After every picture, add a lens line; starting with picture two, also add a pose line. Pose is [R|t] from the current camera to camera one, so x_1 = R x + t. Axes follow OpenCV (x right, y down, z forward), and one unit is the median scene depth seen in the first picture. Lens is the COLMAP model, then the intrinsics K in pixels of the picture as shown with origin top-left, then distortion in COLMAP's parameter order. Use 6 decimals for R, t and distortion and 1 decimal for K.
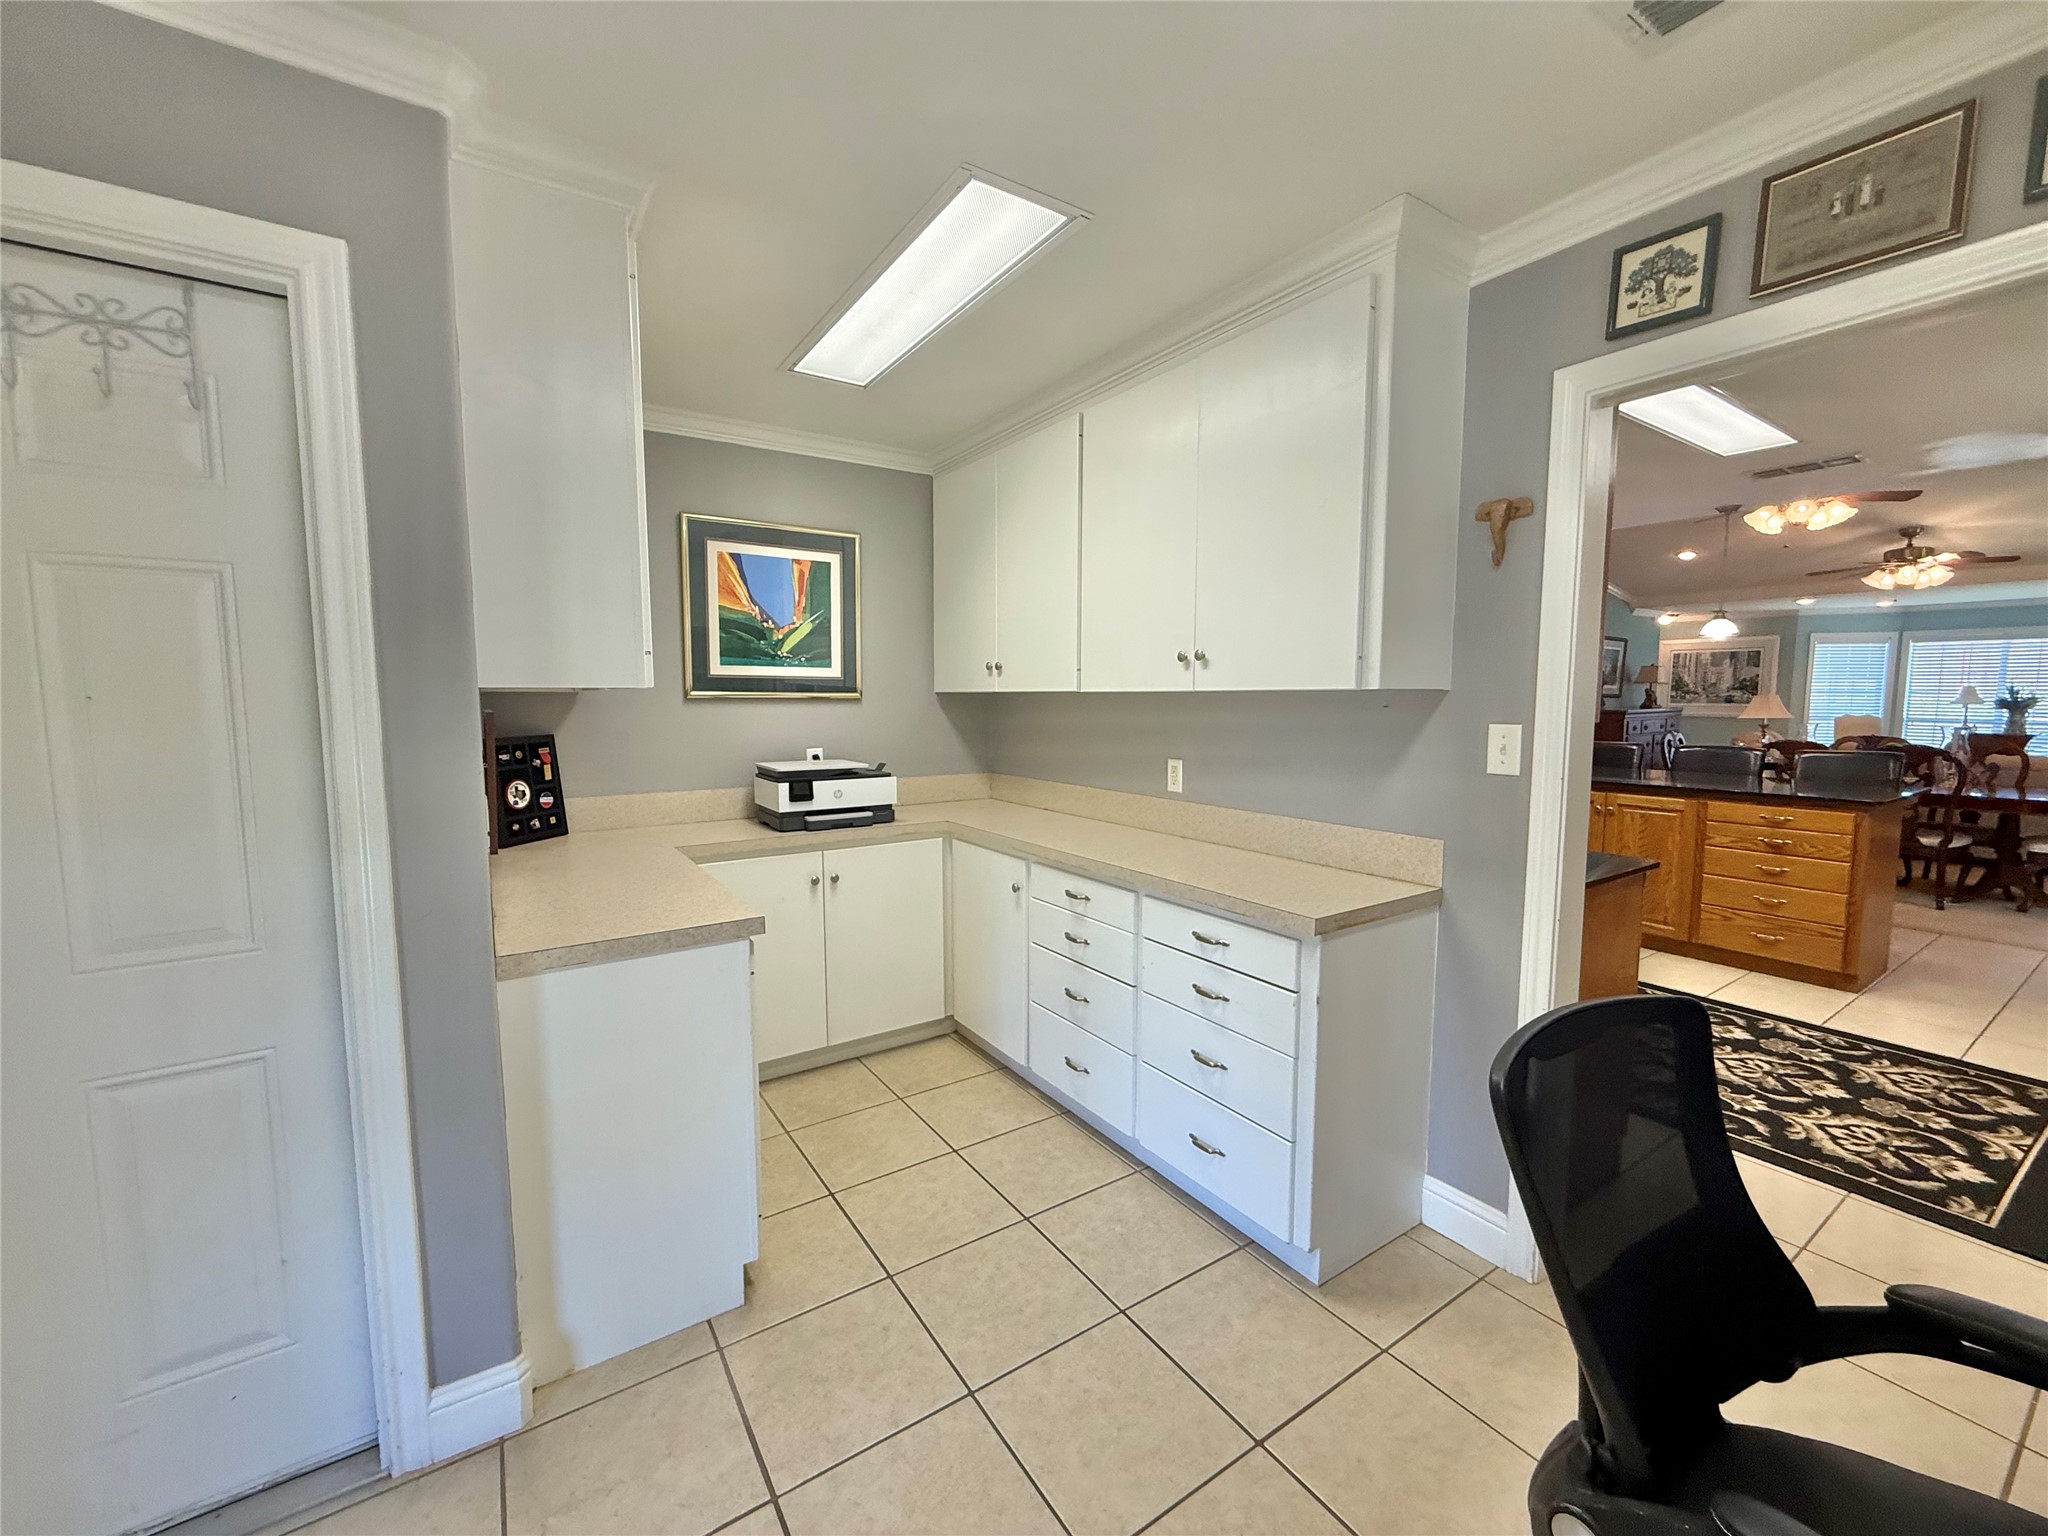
lens RADIAL K [[815.3, 0, 1021.4], [0, 815.3, 768.8], [0, 0, 1]] dist [-0.003297, 0.000395]
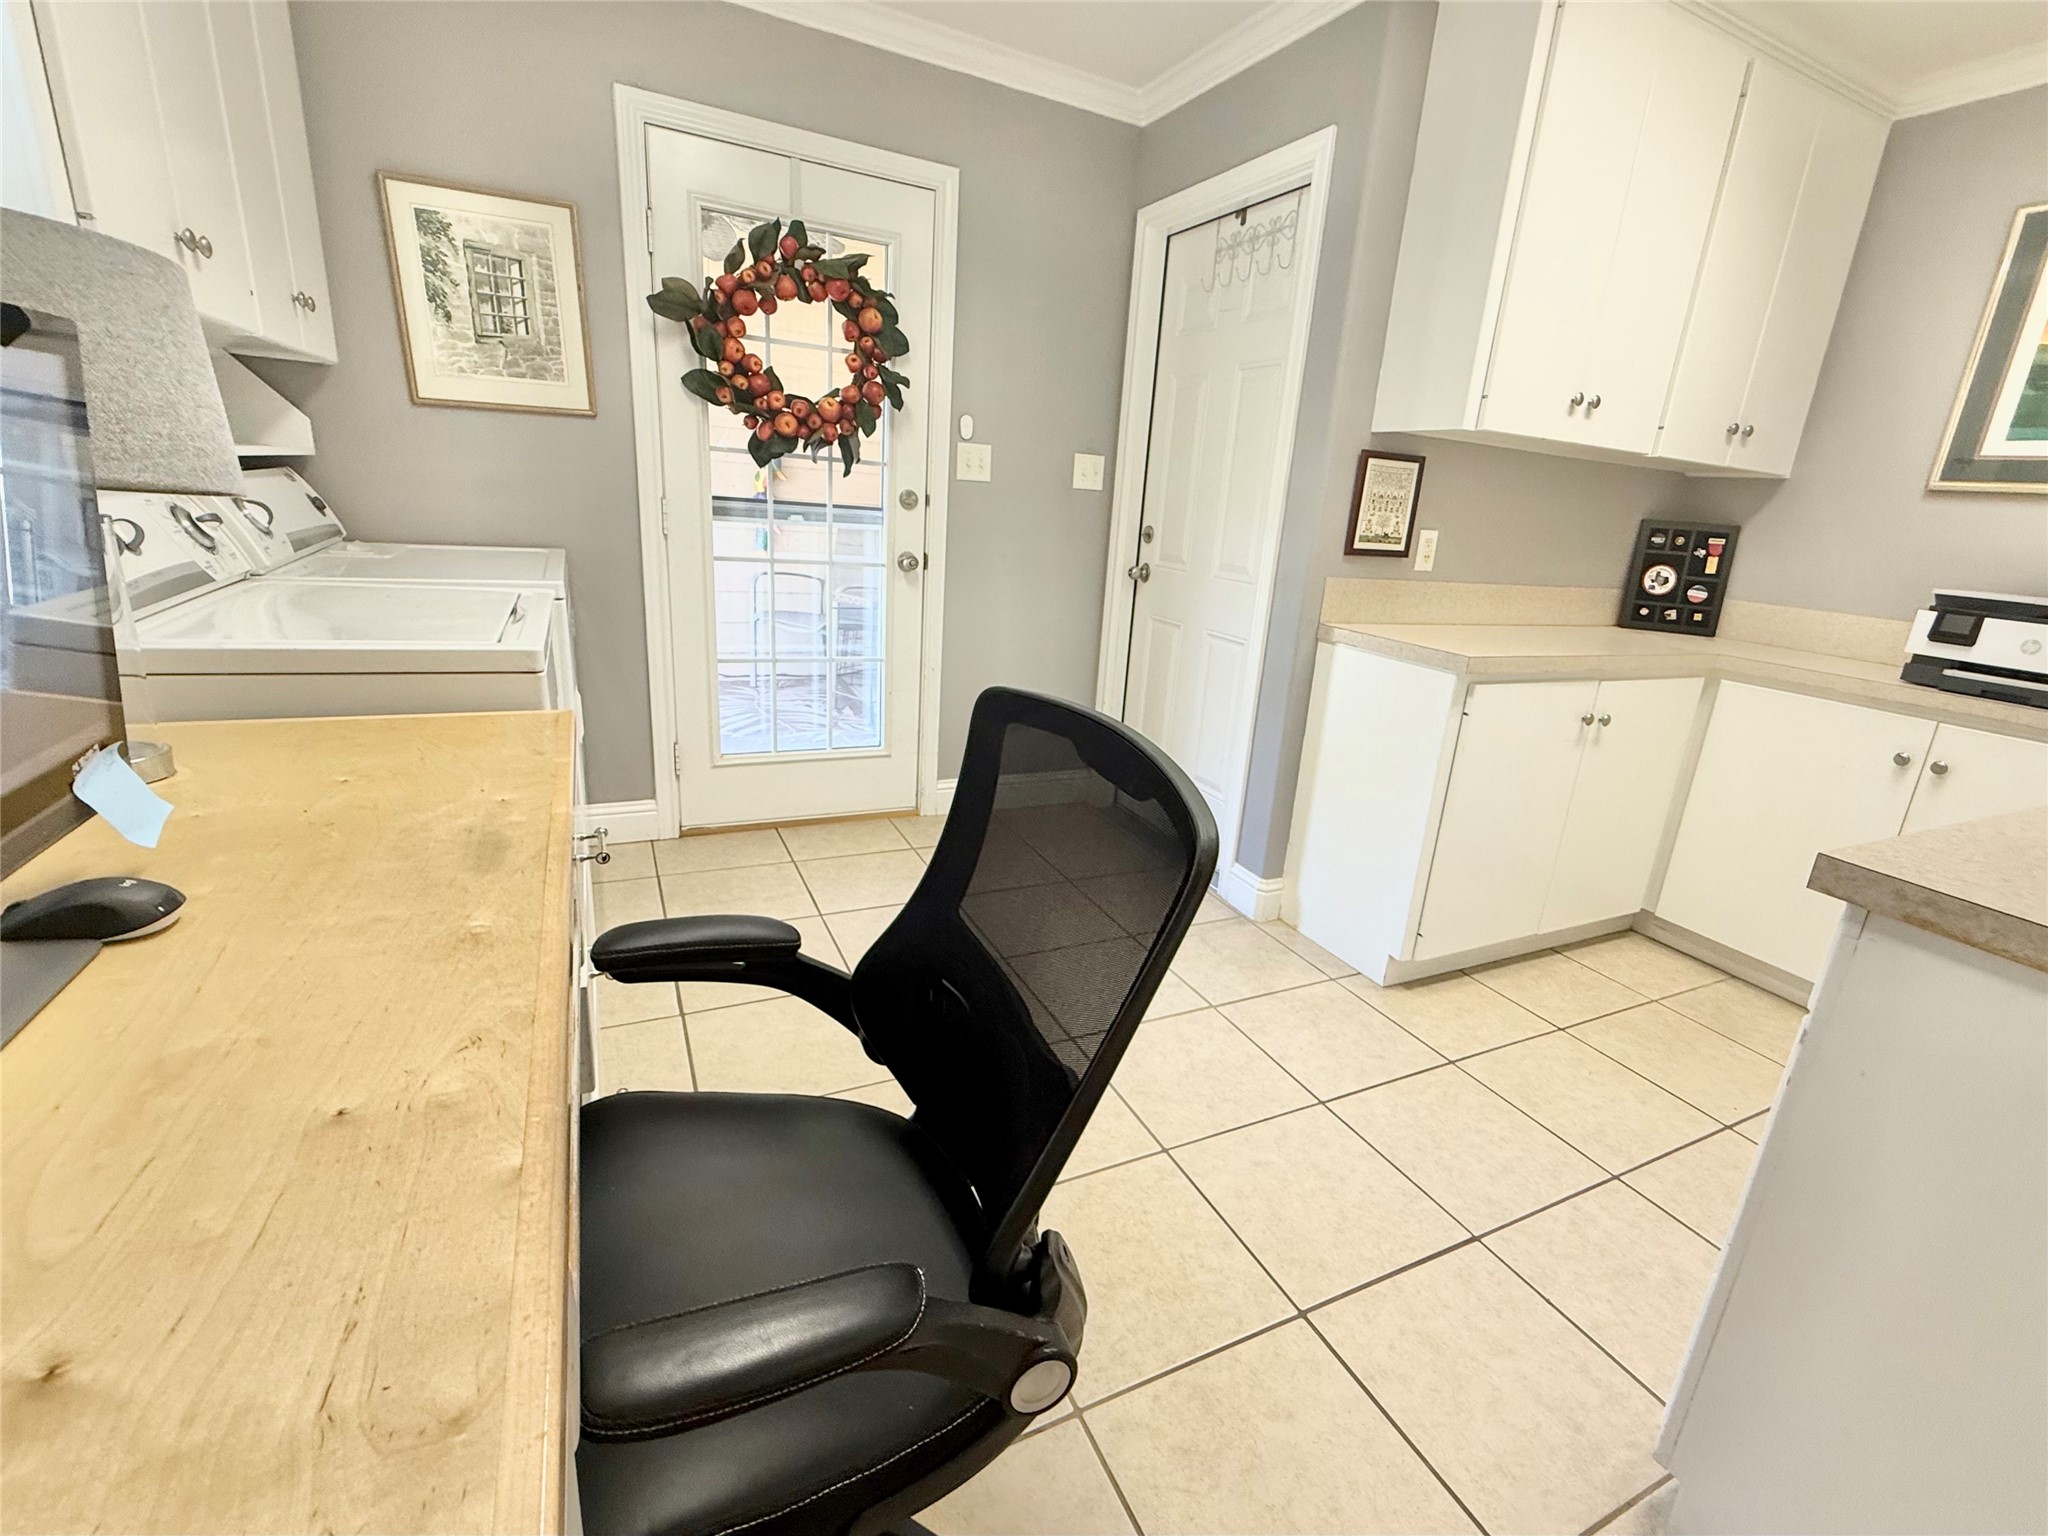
lens RADIAL K [[924.6, 0, 1082.0], [0, 924.6, 770.9], [0, 0, 1]] dist [0.003984, 0.000370]
pose [[-0.112130, 0.275863, -0.954634, 0.577822], [-0.168758, 0.941451, 0.291875, 0.037770], [0.979259, 0.193830, -0.059011, 0.395080]]
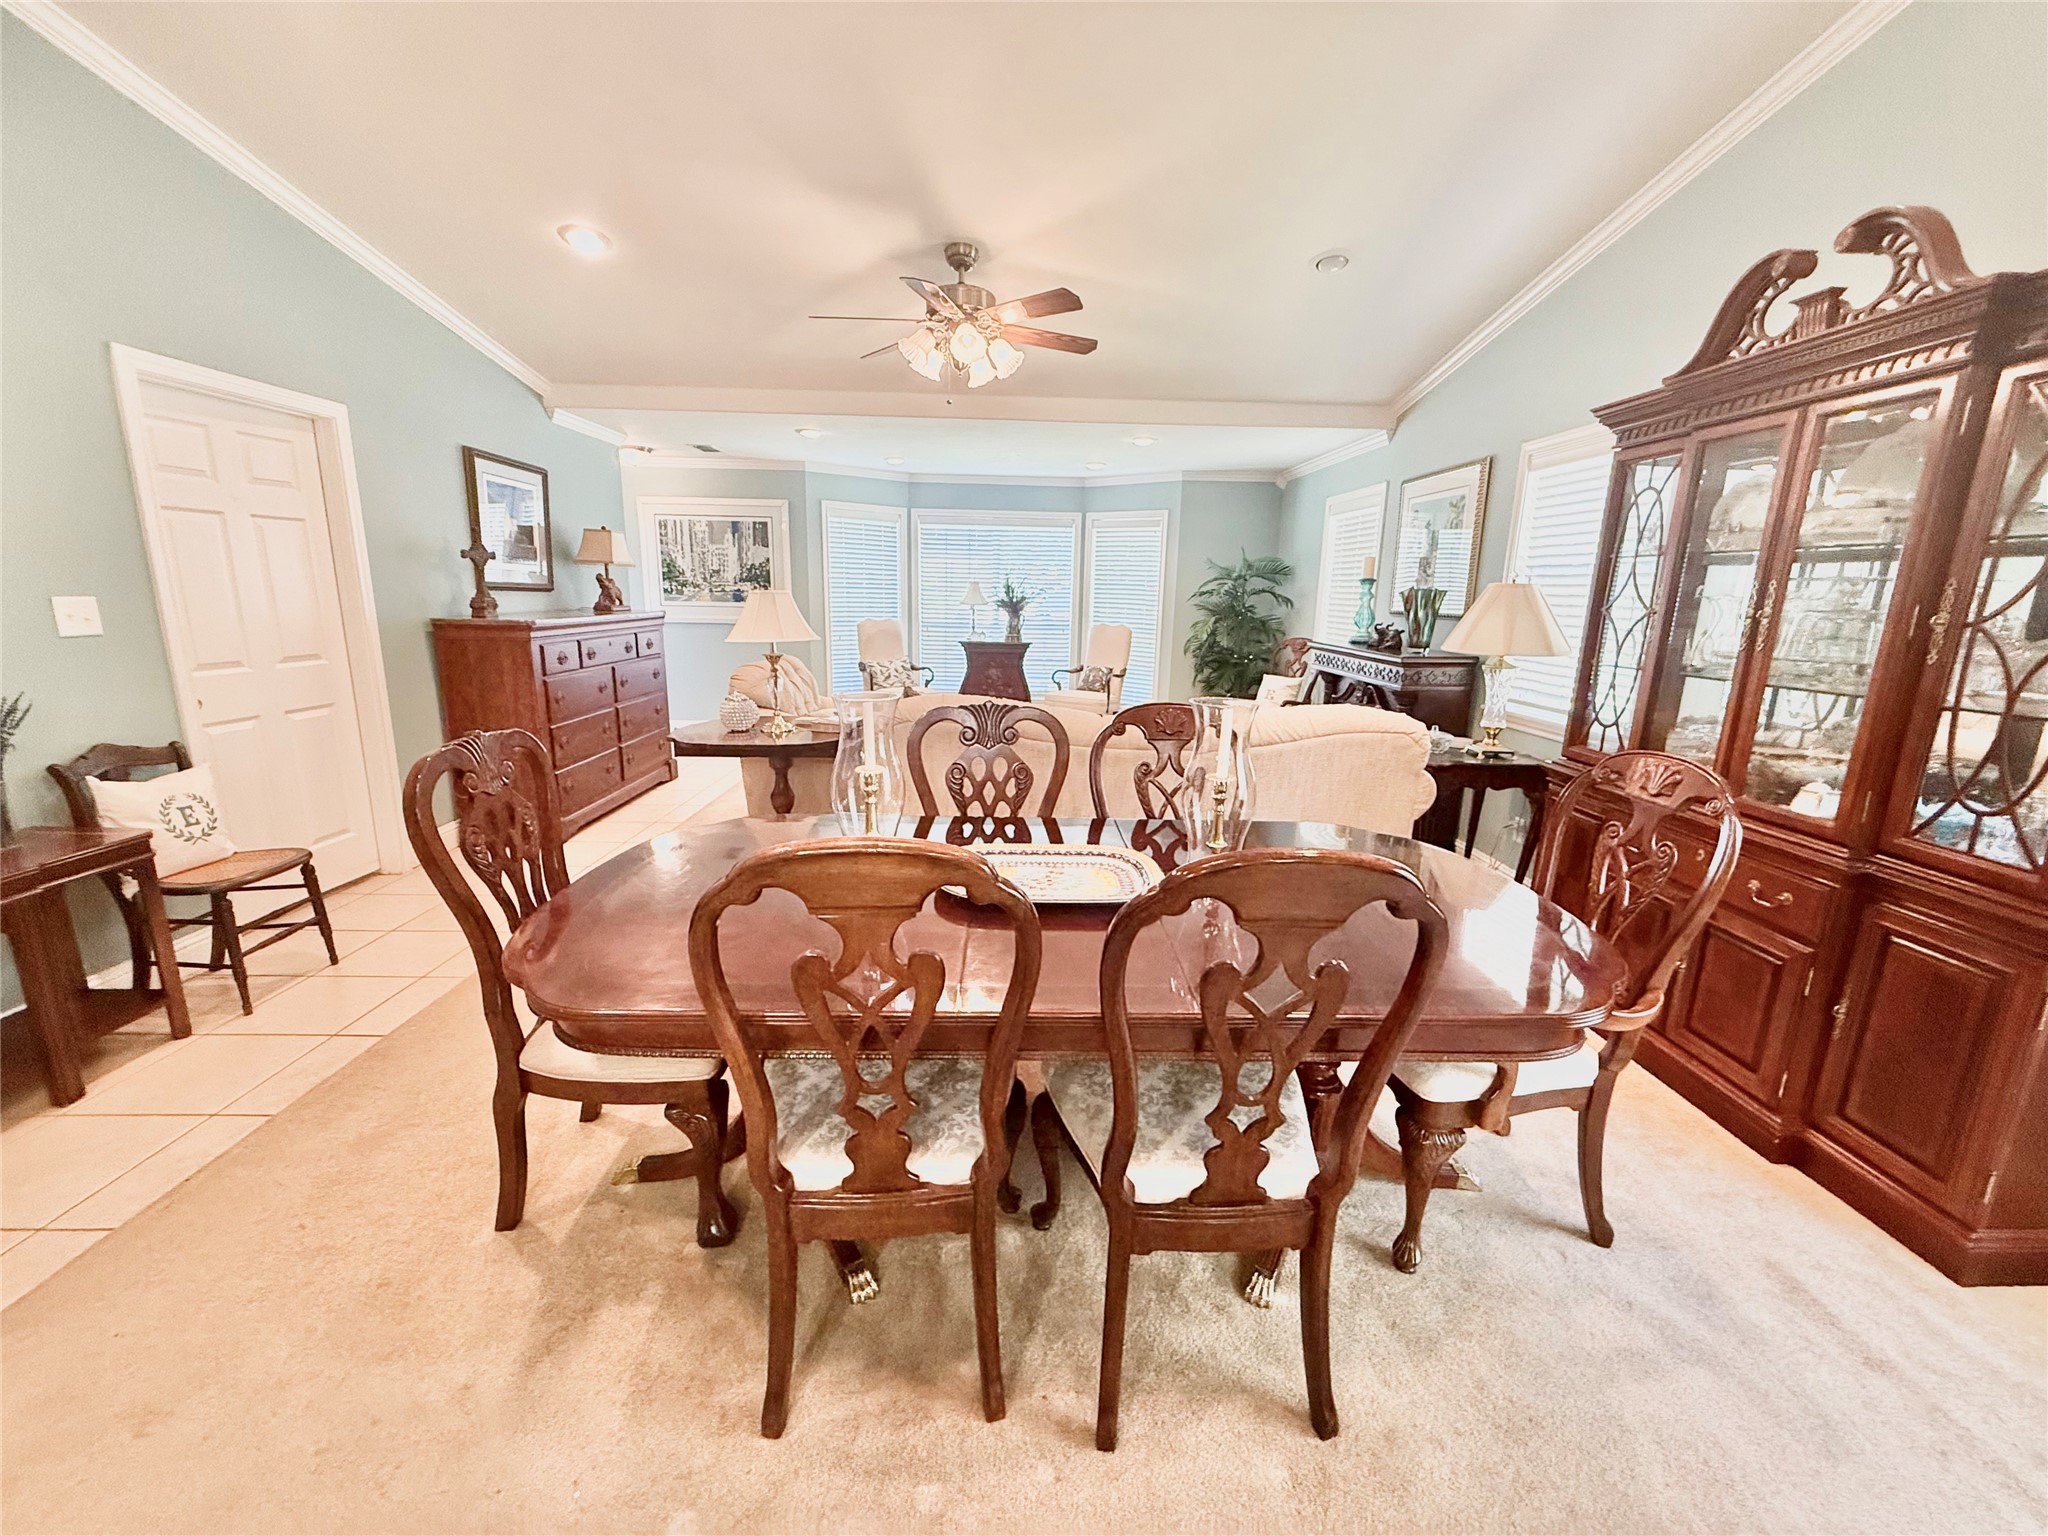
lens RADIAL K [[815.3, 0, 1024.8], [0, 815.3, 771.8], [0, 0, 1]] dist [-0.003297, 0.000395]
pose [[0.529237, -0.170061, 0.831257, 1.594250], [0.058869, 0.984707, 0.163974, -0.151626], [-0.846429, -0.037846, 0.531154, 1.699043]]
